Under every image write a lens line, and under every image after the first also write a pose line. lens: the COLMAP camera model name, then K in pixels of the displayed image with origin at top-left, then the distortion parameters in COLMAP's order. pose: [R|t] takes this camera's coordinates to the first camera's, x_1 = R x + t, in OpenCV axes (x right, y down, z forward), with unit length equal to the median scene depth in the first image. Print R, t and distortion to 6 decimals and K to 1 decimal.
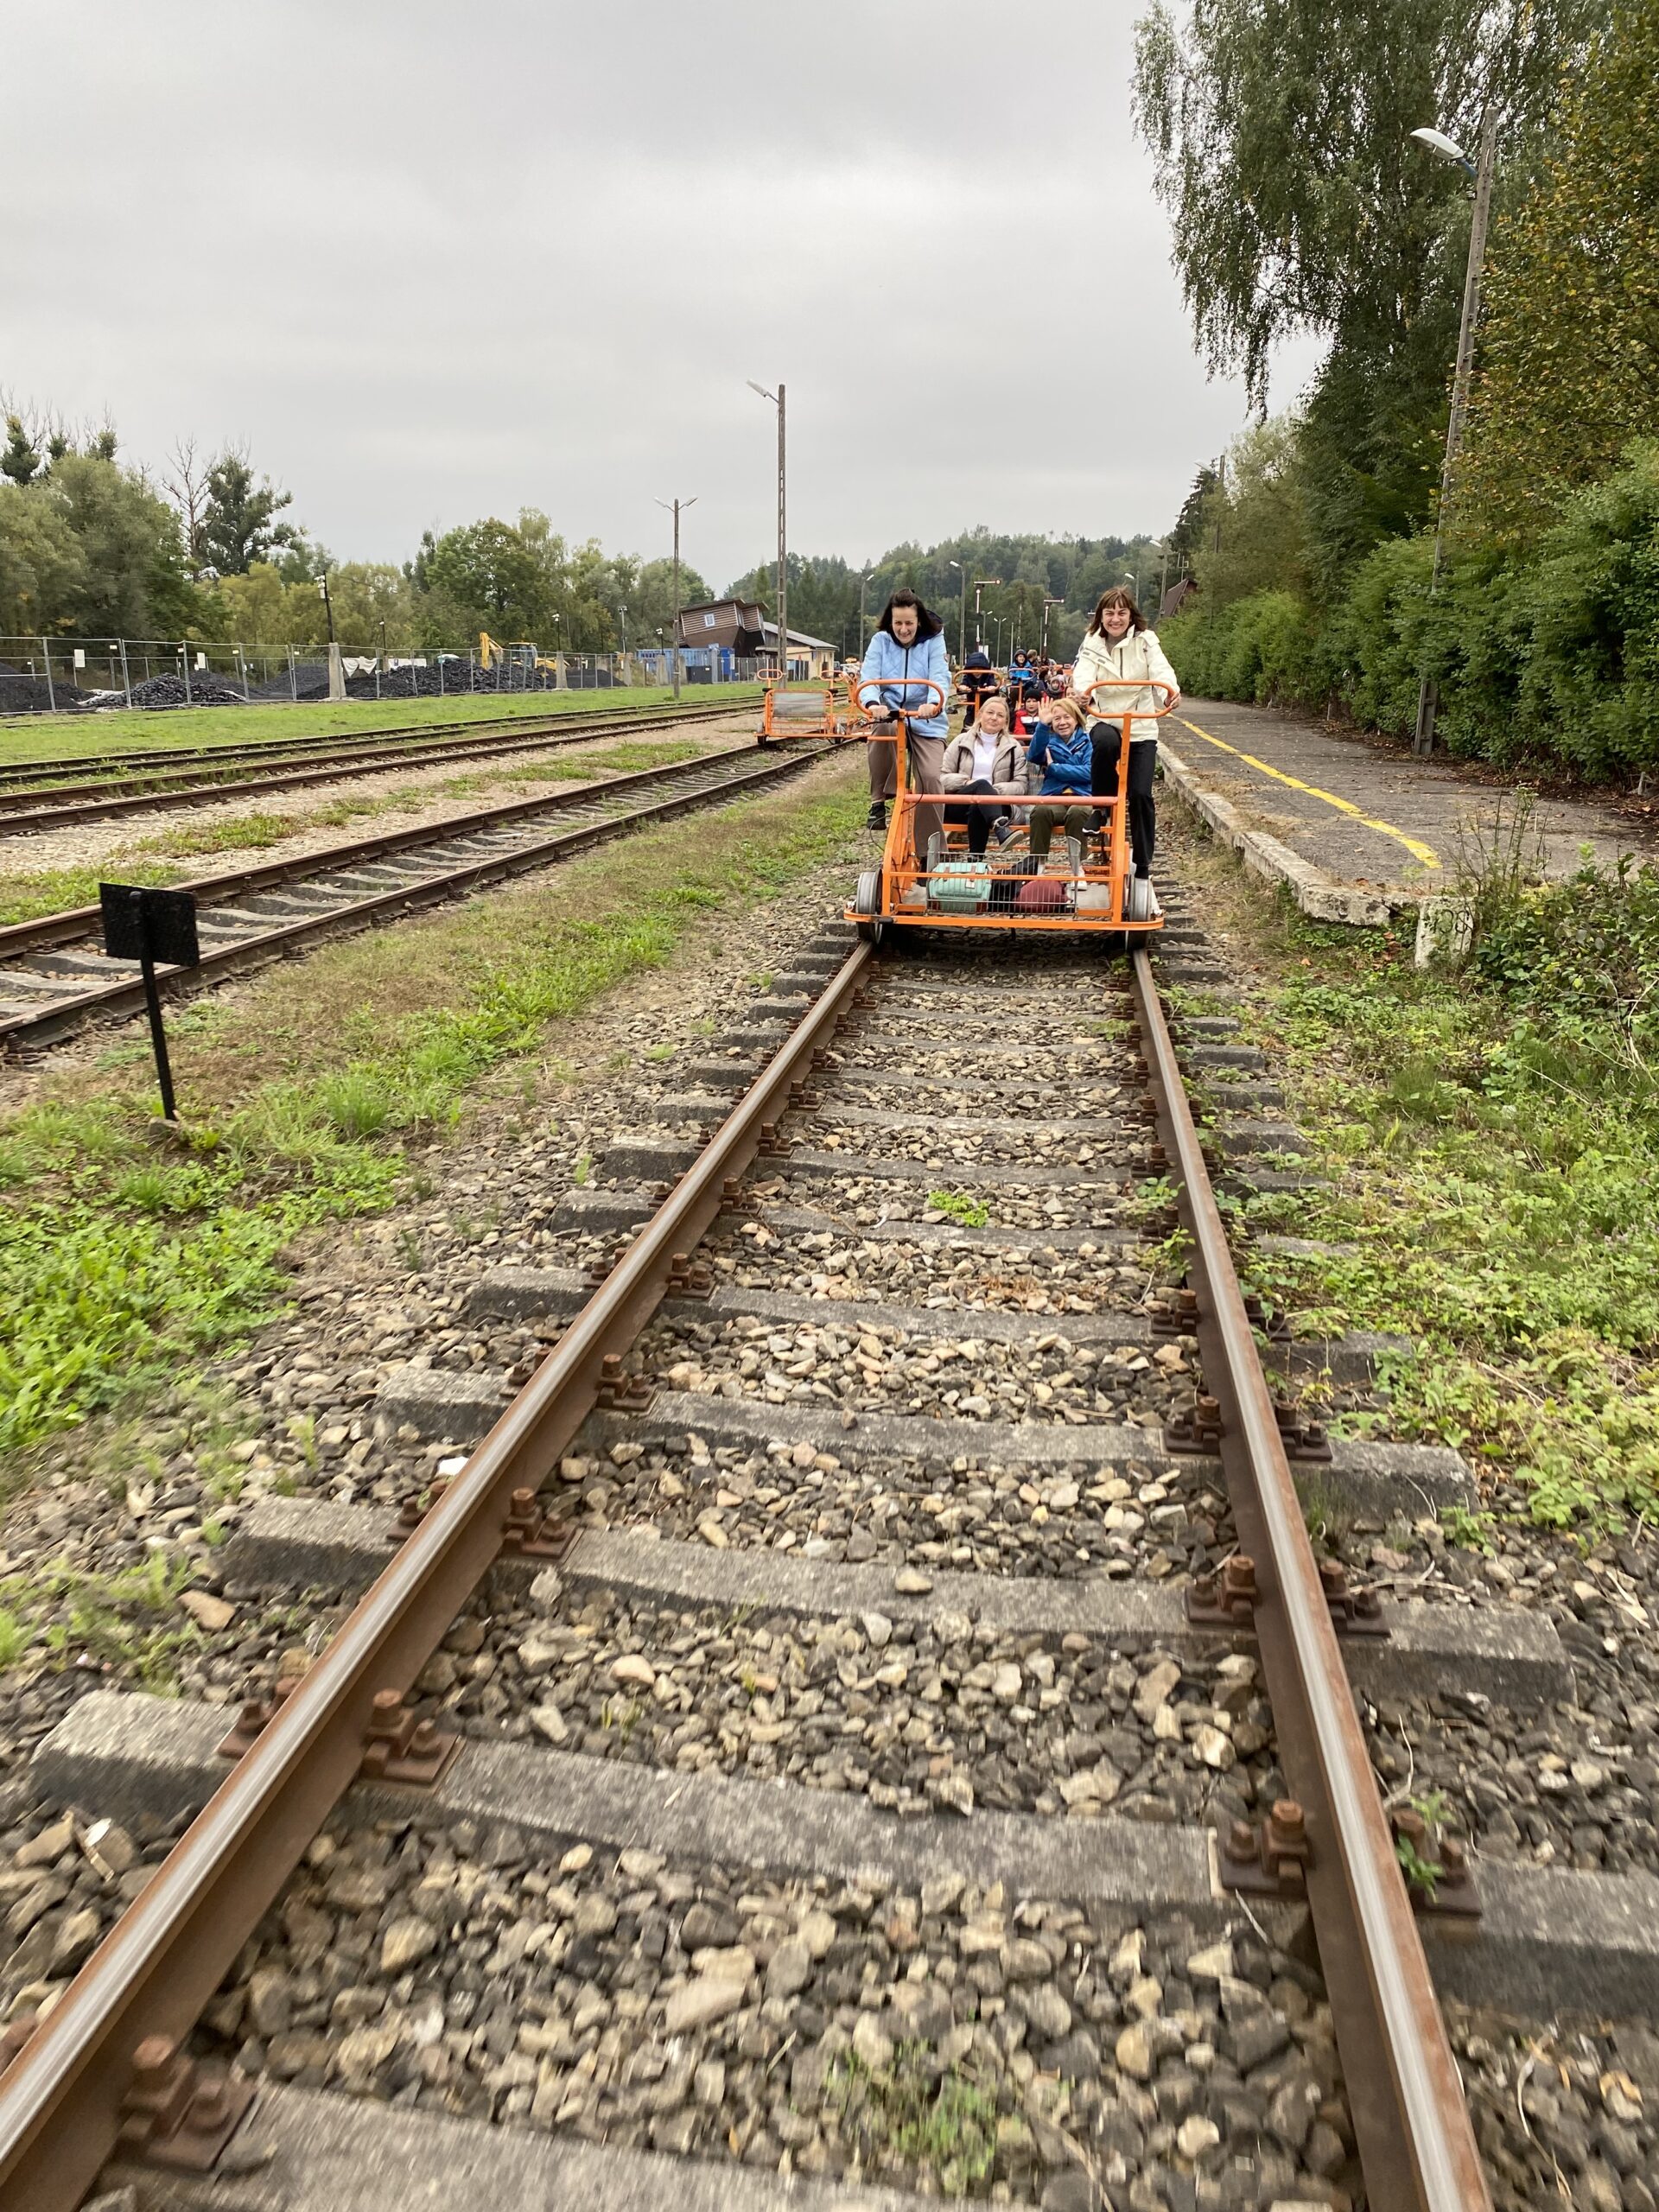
lens RADIAL K [[1702.4, 0, 842.9], [0, 1702.4, 1111.1], [0, 0, 1]] dist [0.014291, -0.019973]
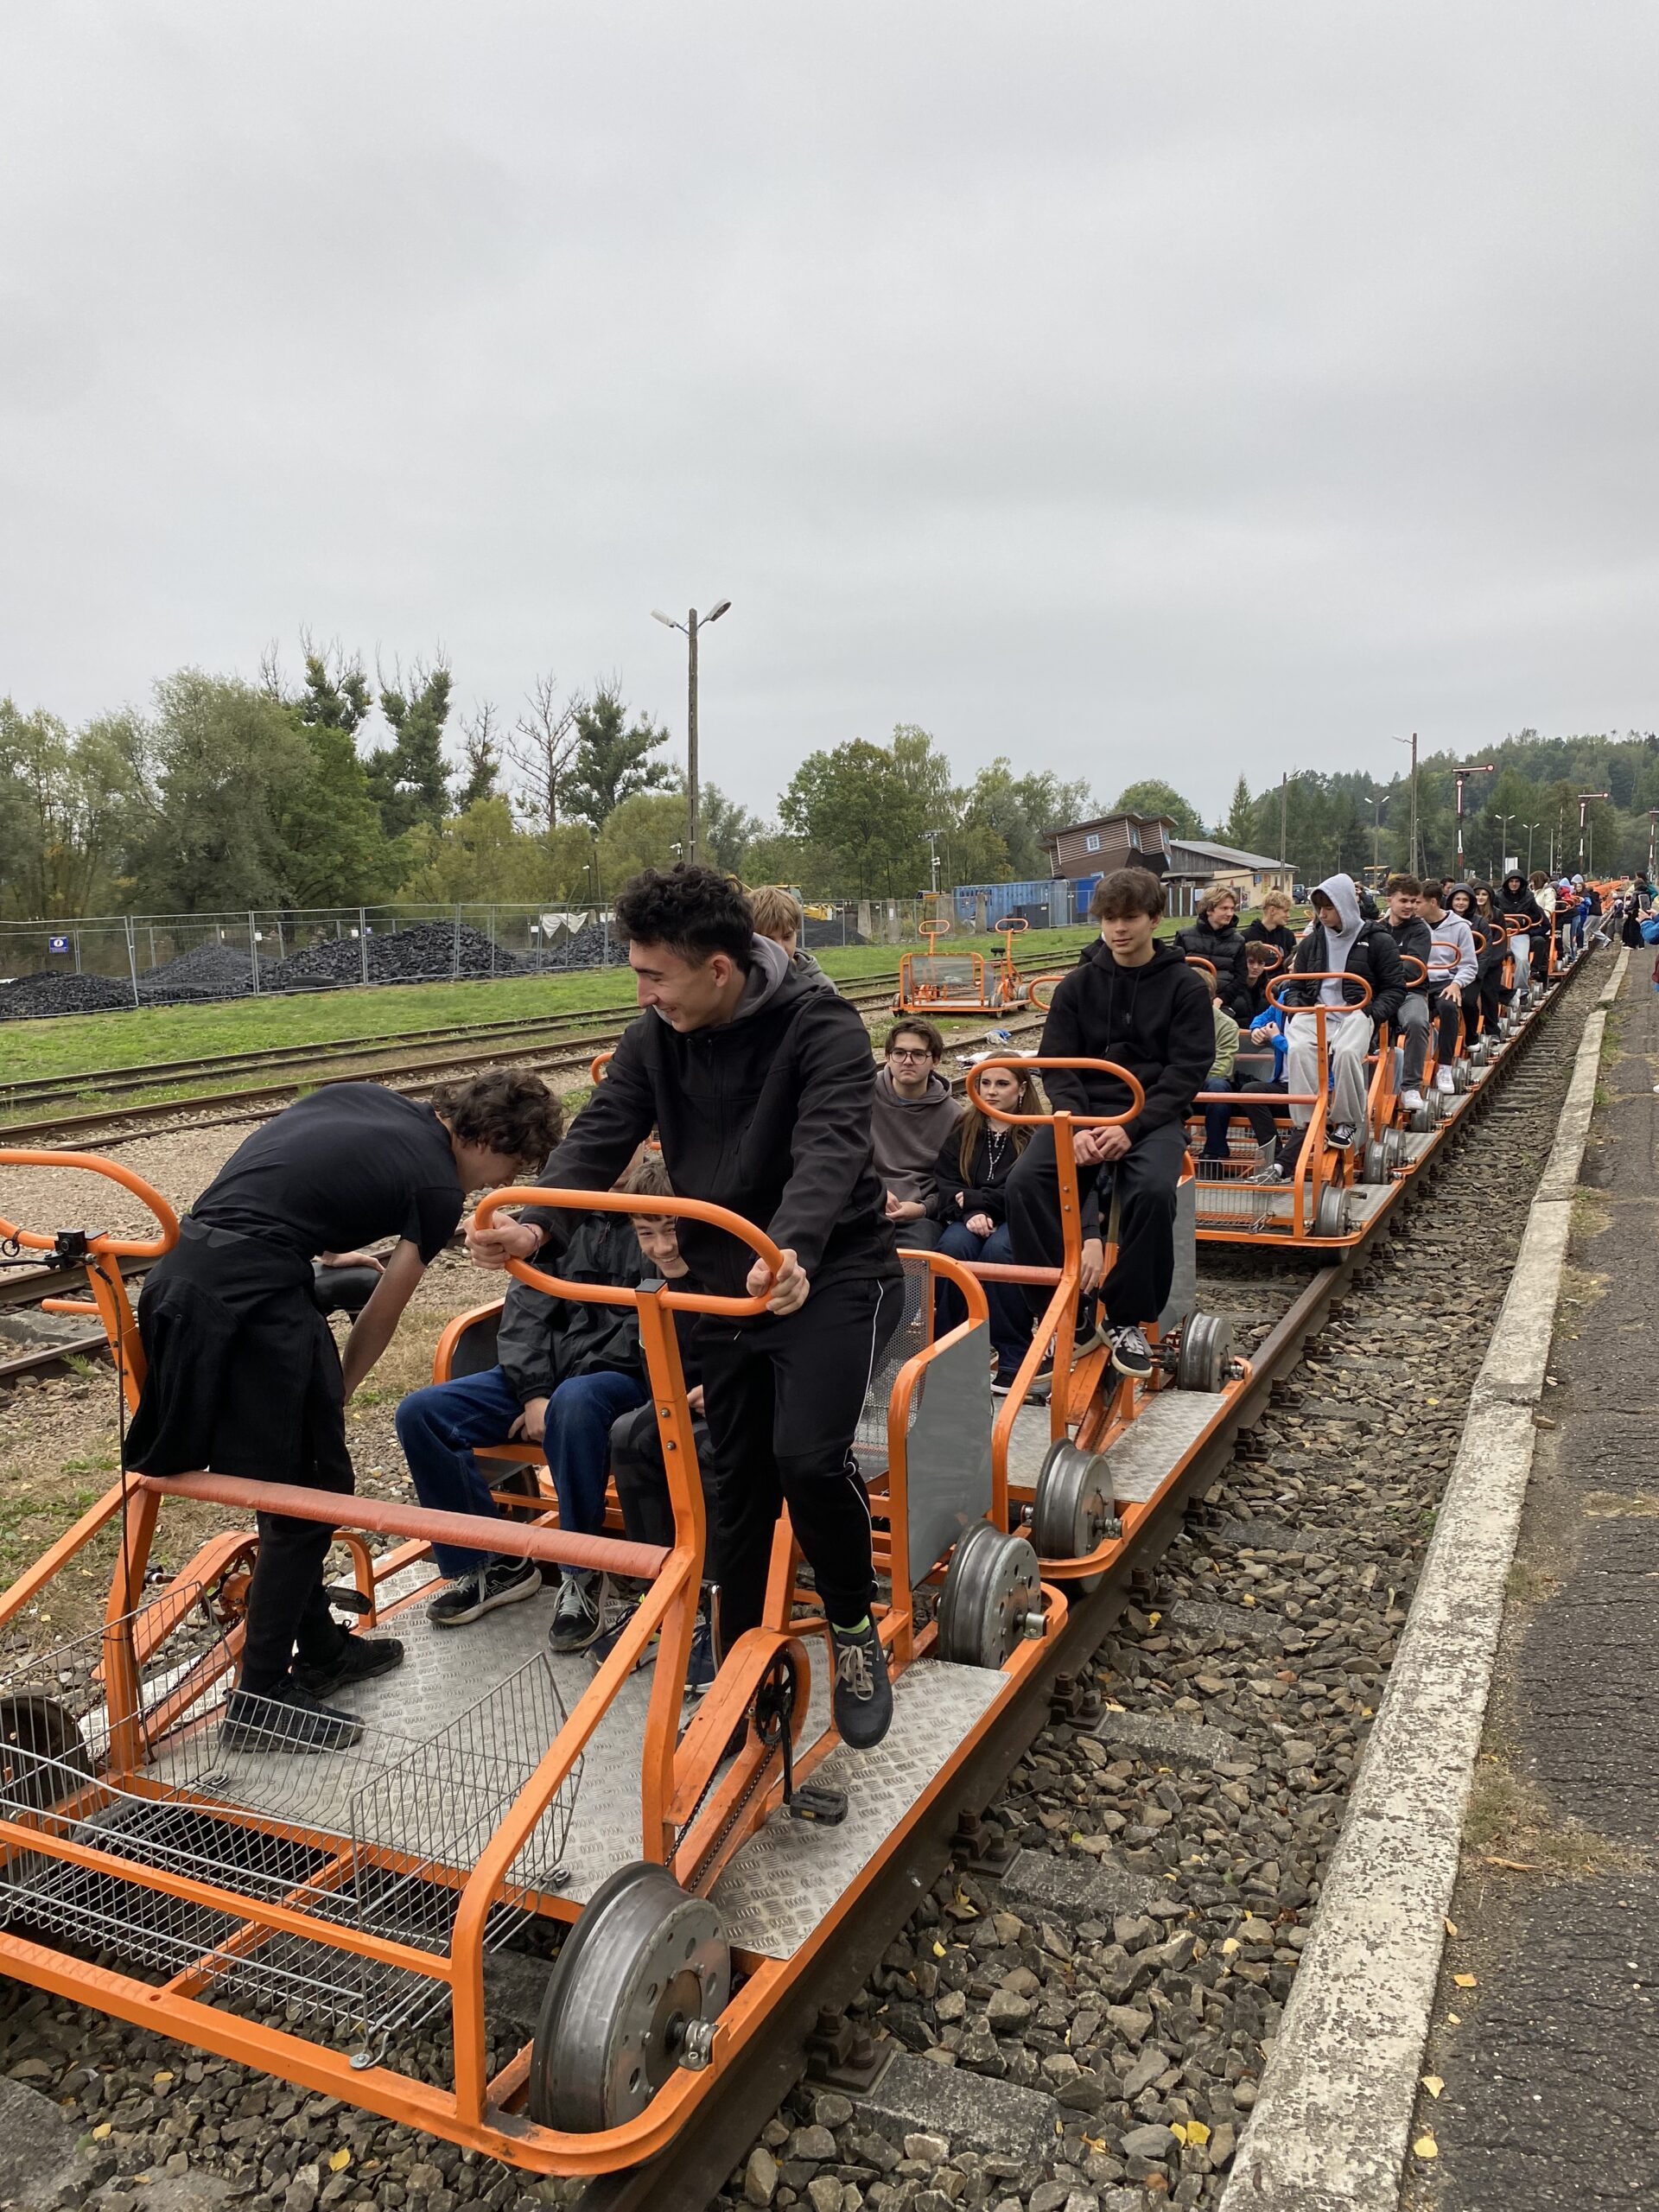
lens RADIAL K [[1702.4, 0, 834.2], [0, 1702.4, 1127.2], [0, 0, 1]] dist [0.014291, -0.019973]
pose [[0.951278, 0.004671, -0.308298, 0.039580], [-0.041494, 0.992729, -0.112992, -0.056337], [0.305529, 0.120279, 0.944556, 0.206300]]
